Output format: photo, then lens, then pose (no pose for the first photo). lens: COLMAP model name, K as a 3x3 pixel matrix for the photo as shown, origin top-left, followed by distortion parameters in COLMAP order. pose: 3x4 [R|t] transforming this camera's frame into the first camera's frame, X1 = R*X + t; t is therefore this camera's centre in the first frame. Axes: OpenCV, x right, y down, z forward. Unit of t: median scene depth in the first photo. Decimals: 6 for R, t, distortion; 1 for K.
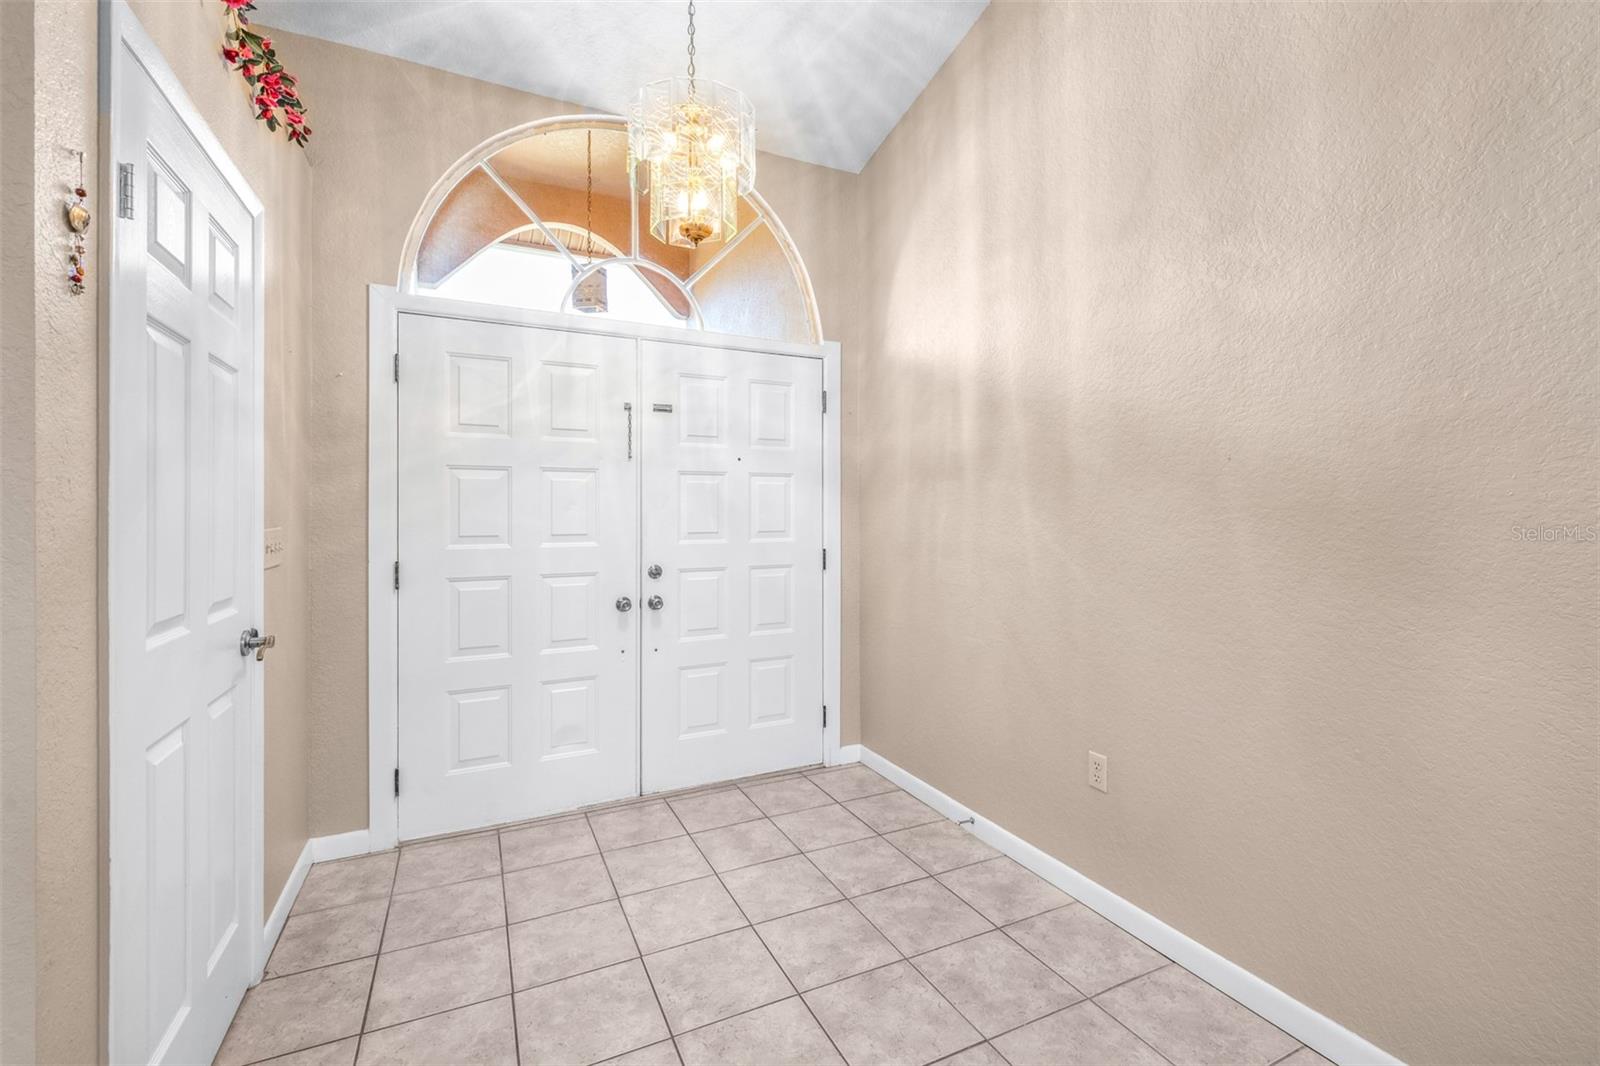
lens RADIAL K [[690.6, 0, 801.4], [0, 690.6, 517.2], [0, 0, 1]] dist [0.000477, -0.000506]
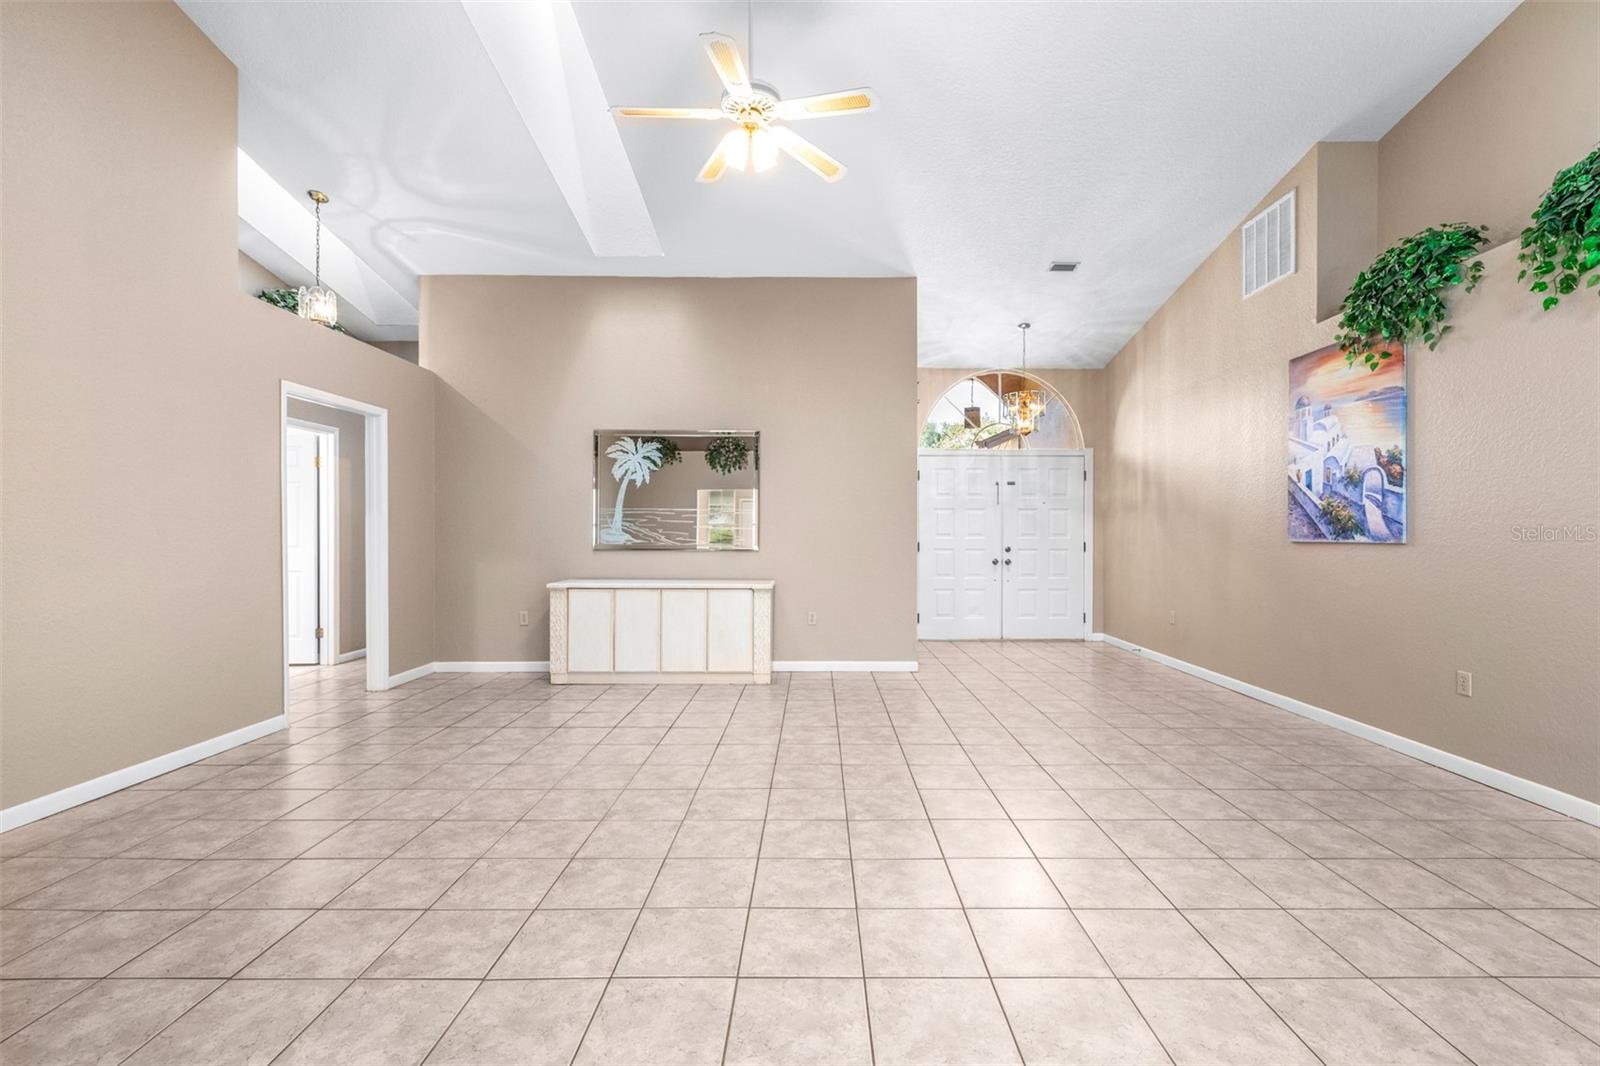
lens RADIAL K [[690.6, 0, 801.4], [0, 690.6, 517.2], [0, 0, 1]] dist [0.000477, -0.000506]
pose [[0.900623, -0.000620, -0.434600, 0.198403], [-0.006986, 0.999849, -0.015903, 0.008472], [0.434545, 0.017359, 0.900483, -1.558395]]
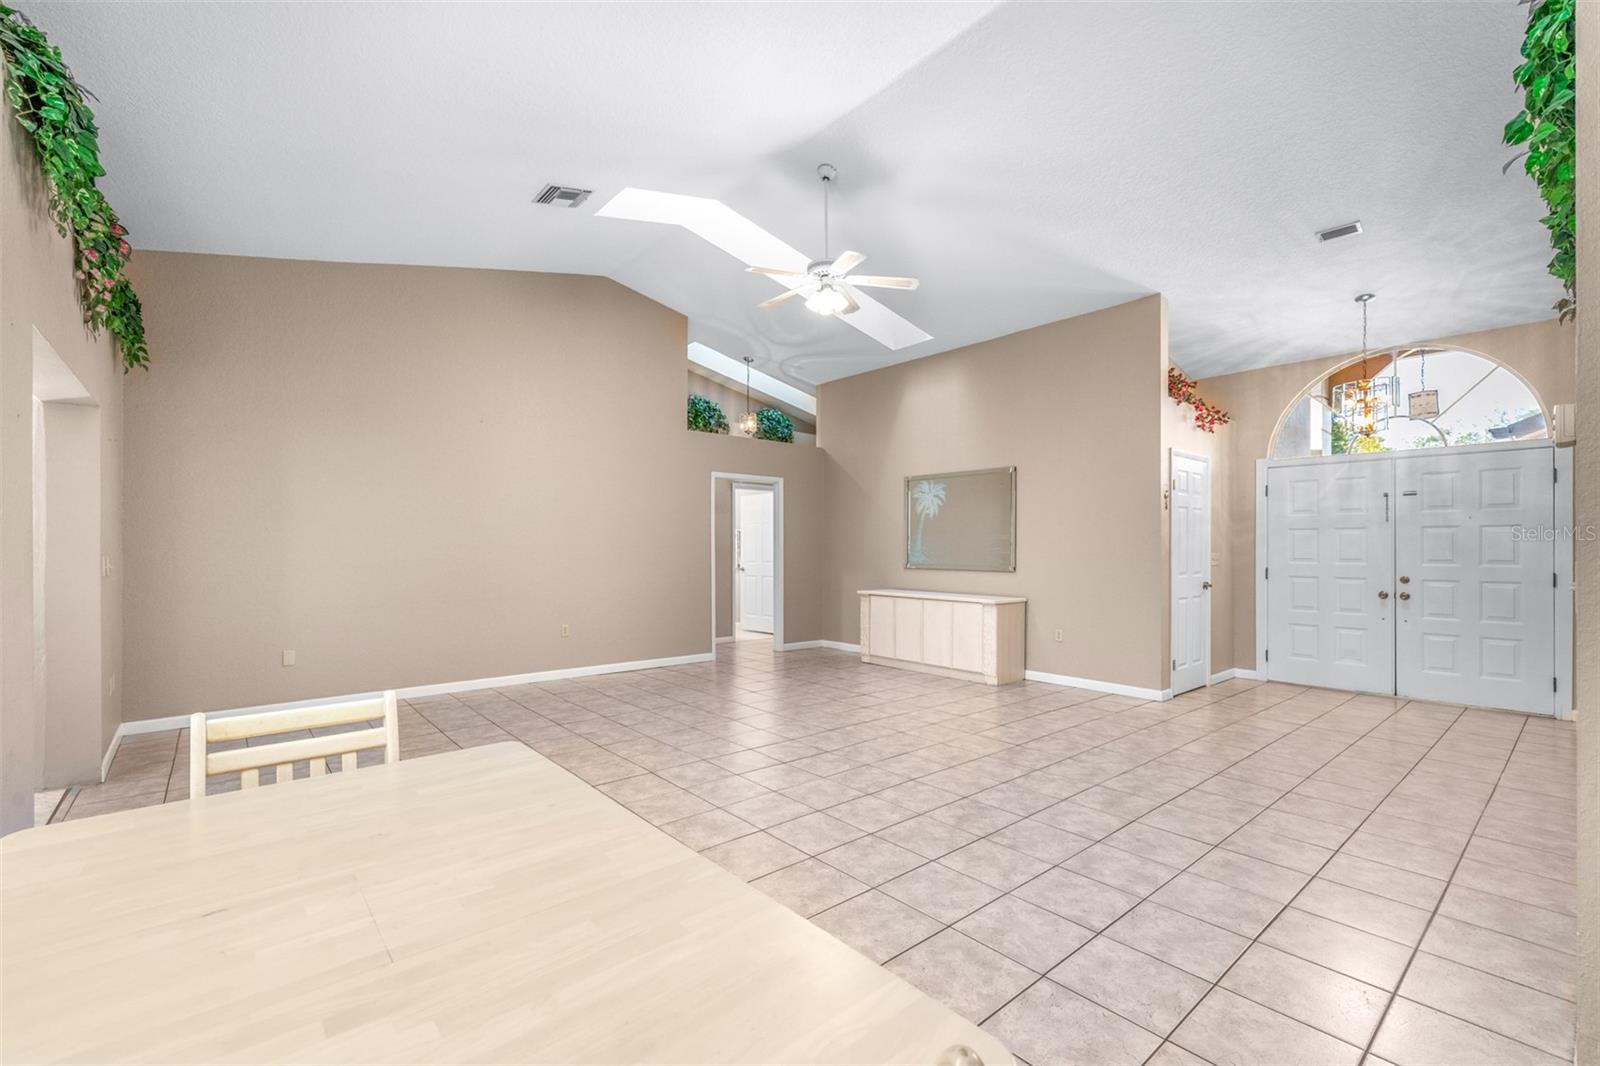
lens RADIAL K [[675.7, 0, 806.0], [0, 675.7, 541.5], [0, 0, 1]] dist [0.000971, -0.000824]
pose [[0.264620, -0.000635, -0.964353, 1.151906], [-0.002564, 0.999996, -0.001362, -0.019682], [0.964349, 0.002833, 0.264617, -1.088173]]
